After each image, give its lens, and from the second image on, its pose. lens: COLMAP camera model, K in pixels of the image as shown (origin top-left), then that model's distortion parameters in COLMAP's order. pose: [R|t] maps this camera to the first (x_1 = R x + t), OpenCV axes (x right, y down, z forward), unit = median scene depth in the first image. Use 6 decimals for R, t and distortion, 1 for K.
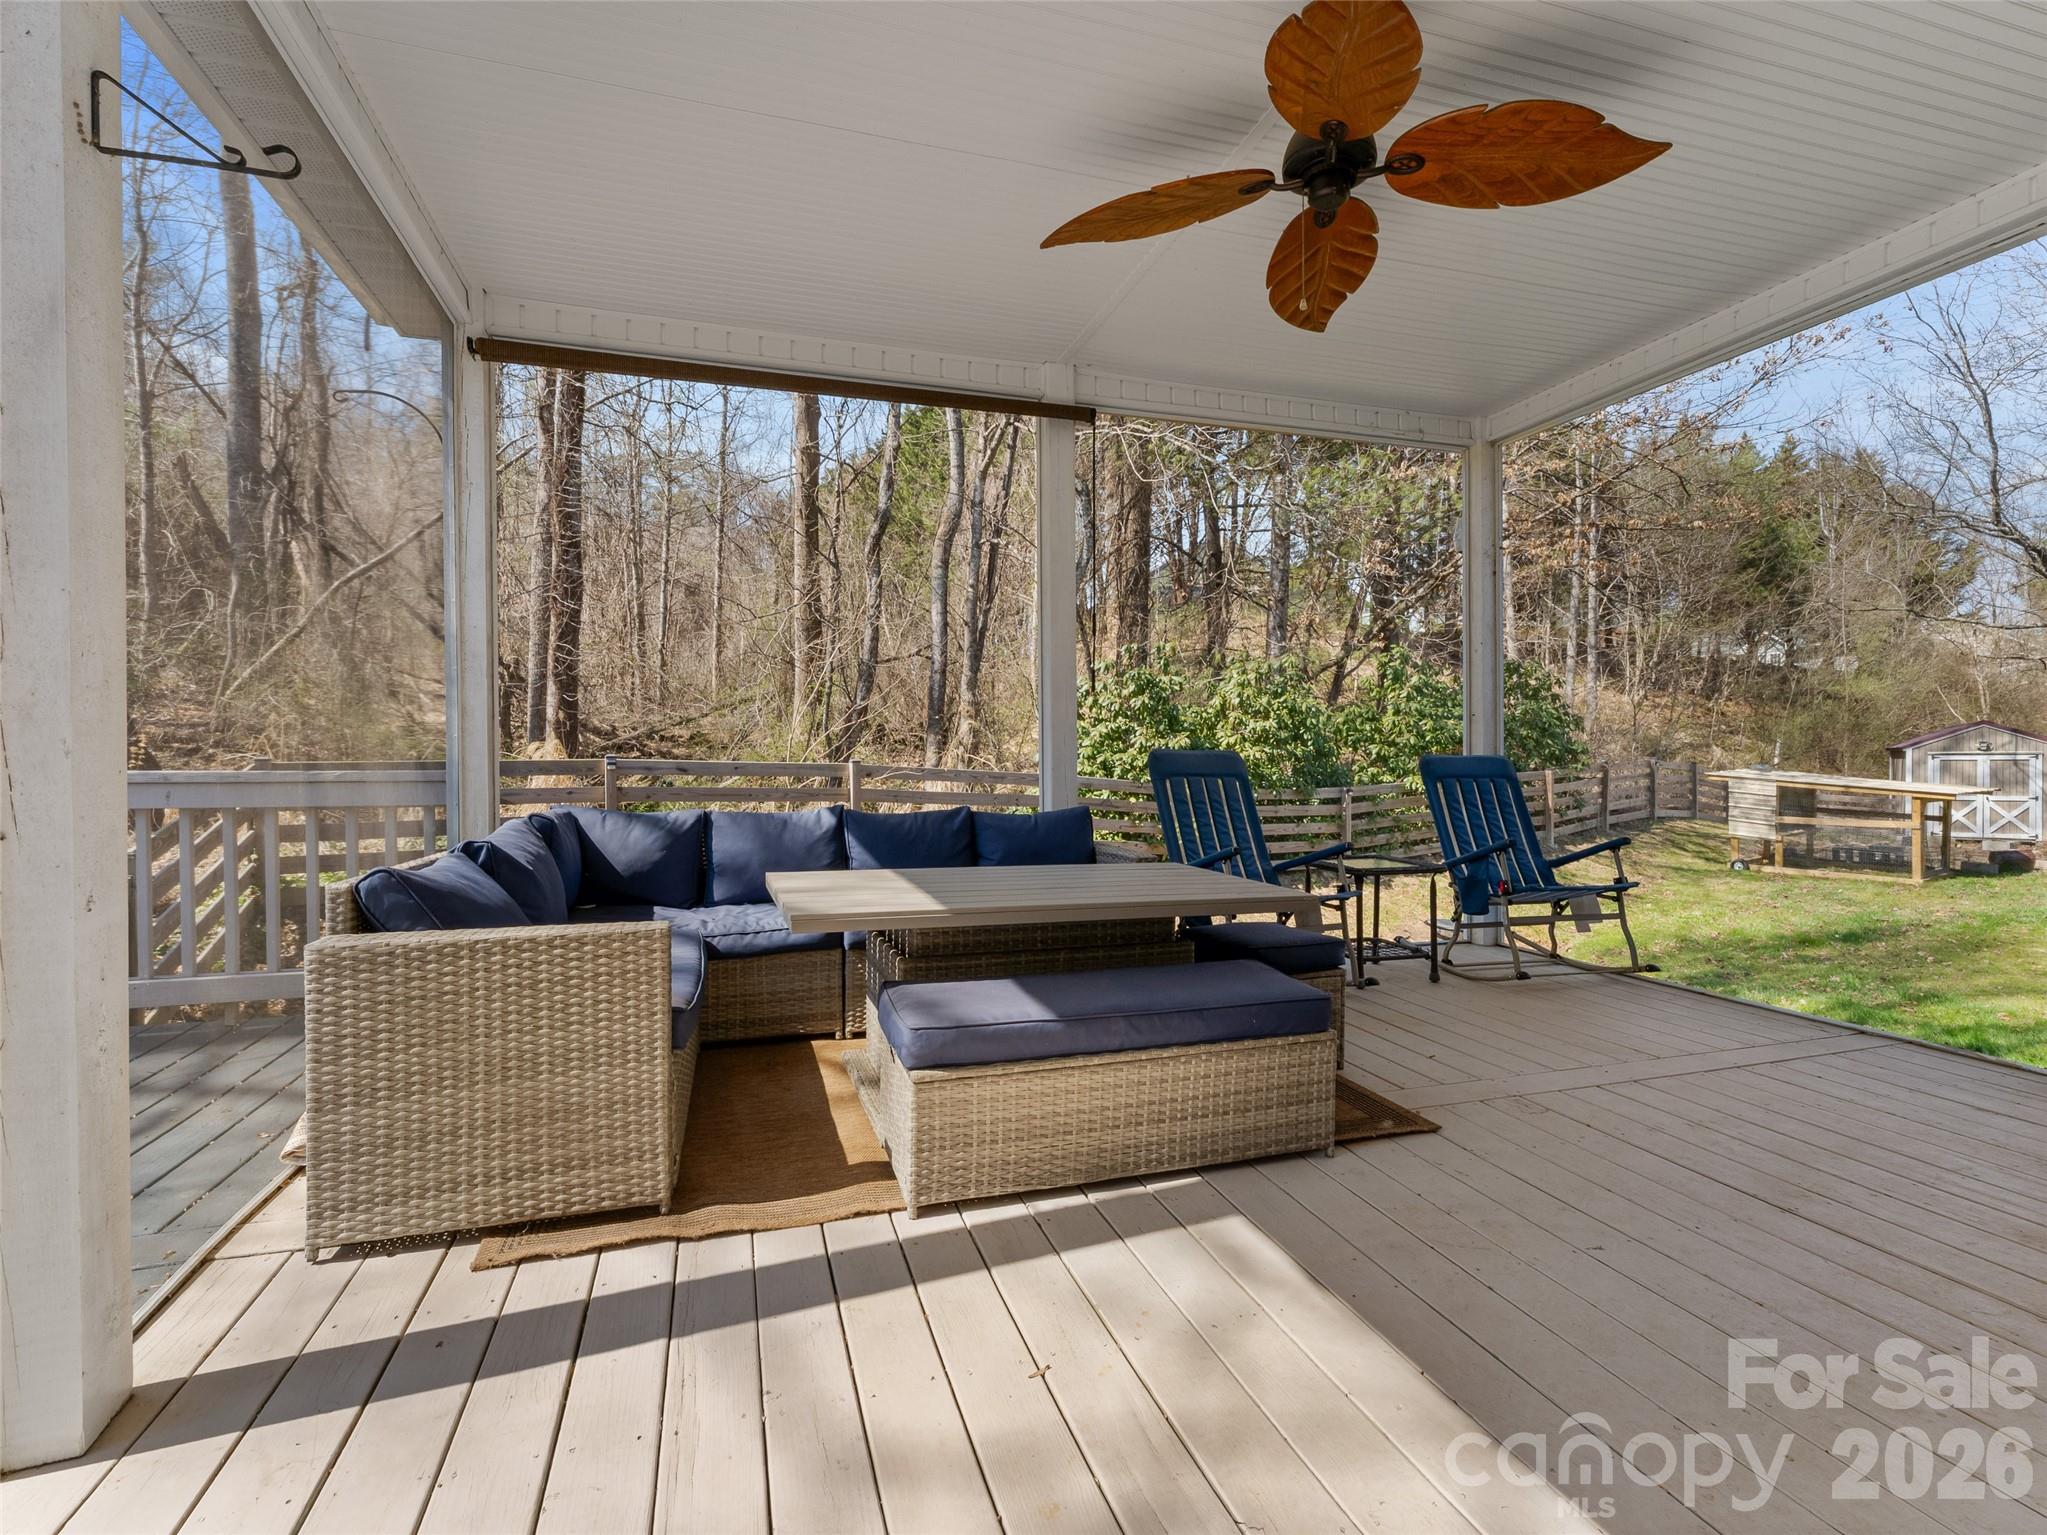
lens RADIAL K [[933.0, 0, 1006.9], [0, 933.0, 764.9], [0, 0, 1]] dist [-0.003349, 0.001097]
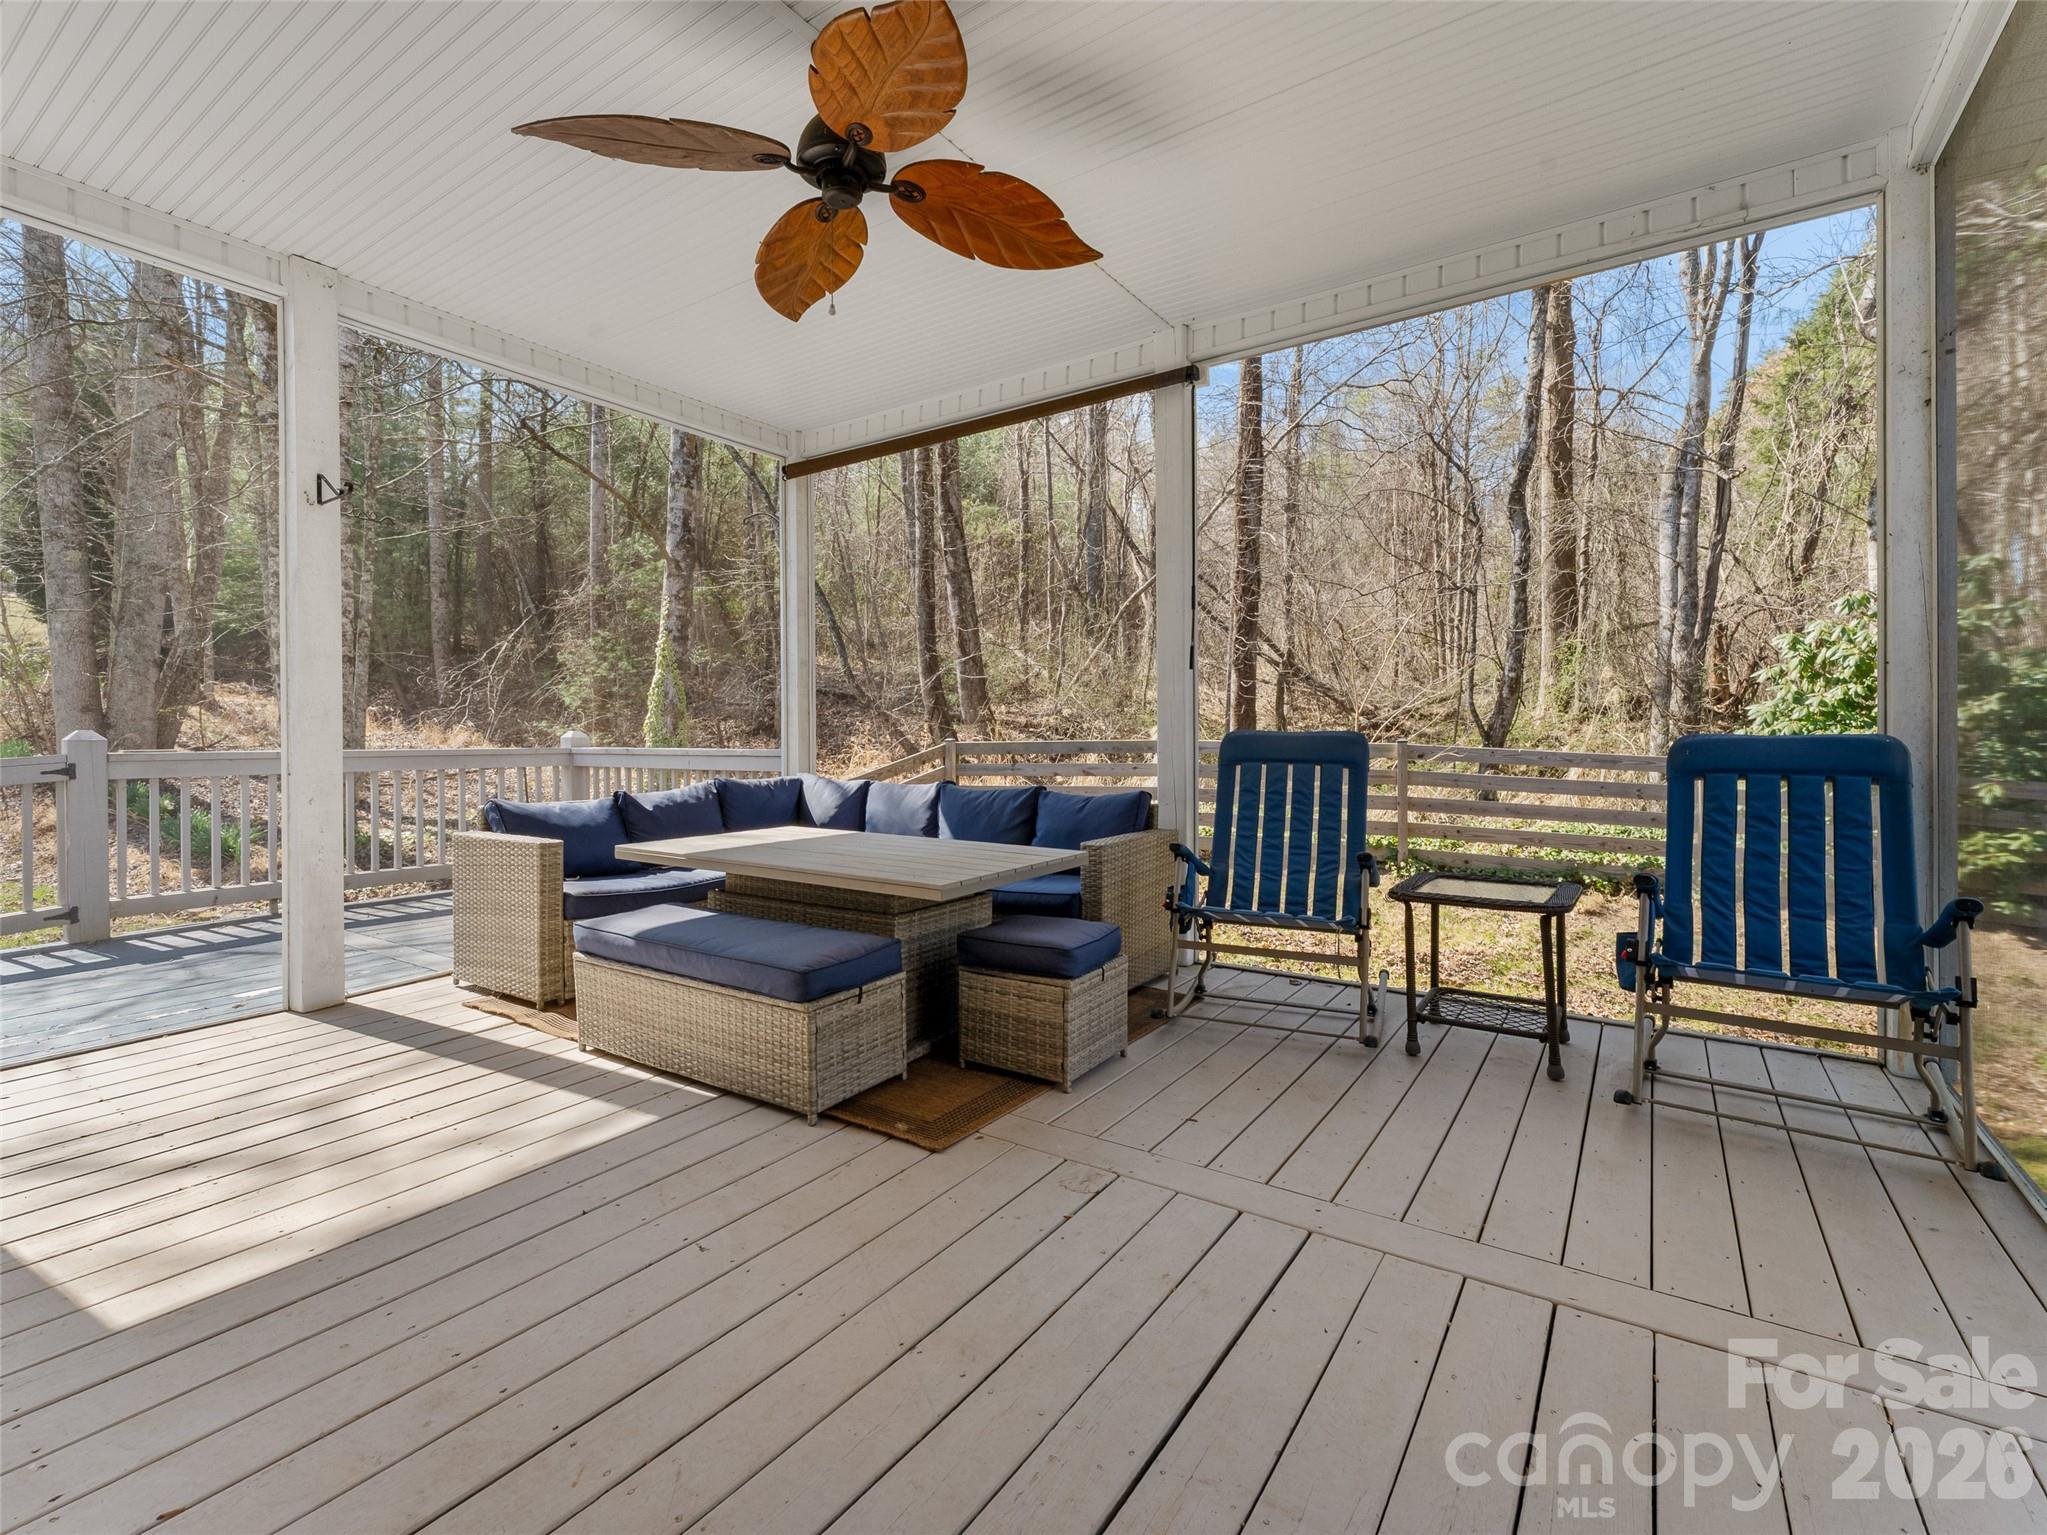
lens RADIAL K [[933.0, 0, 1006.0], [0, 933.0, 755.5], [0, 0, 1]] dist [-0.003349, 0.001097]
pose [[0.623756, 0.004723, -0.781605, 1.394709], [-0.002109, 0.999988, 0.004359, -0.003130], [0.781616, -0.001071, 0.623758, 0.546427]]
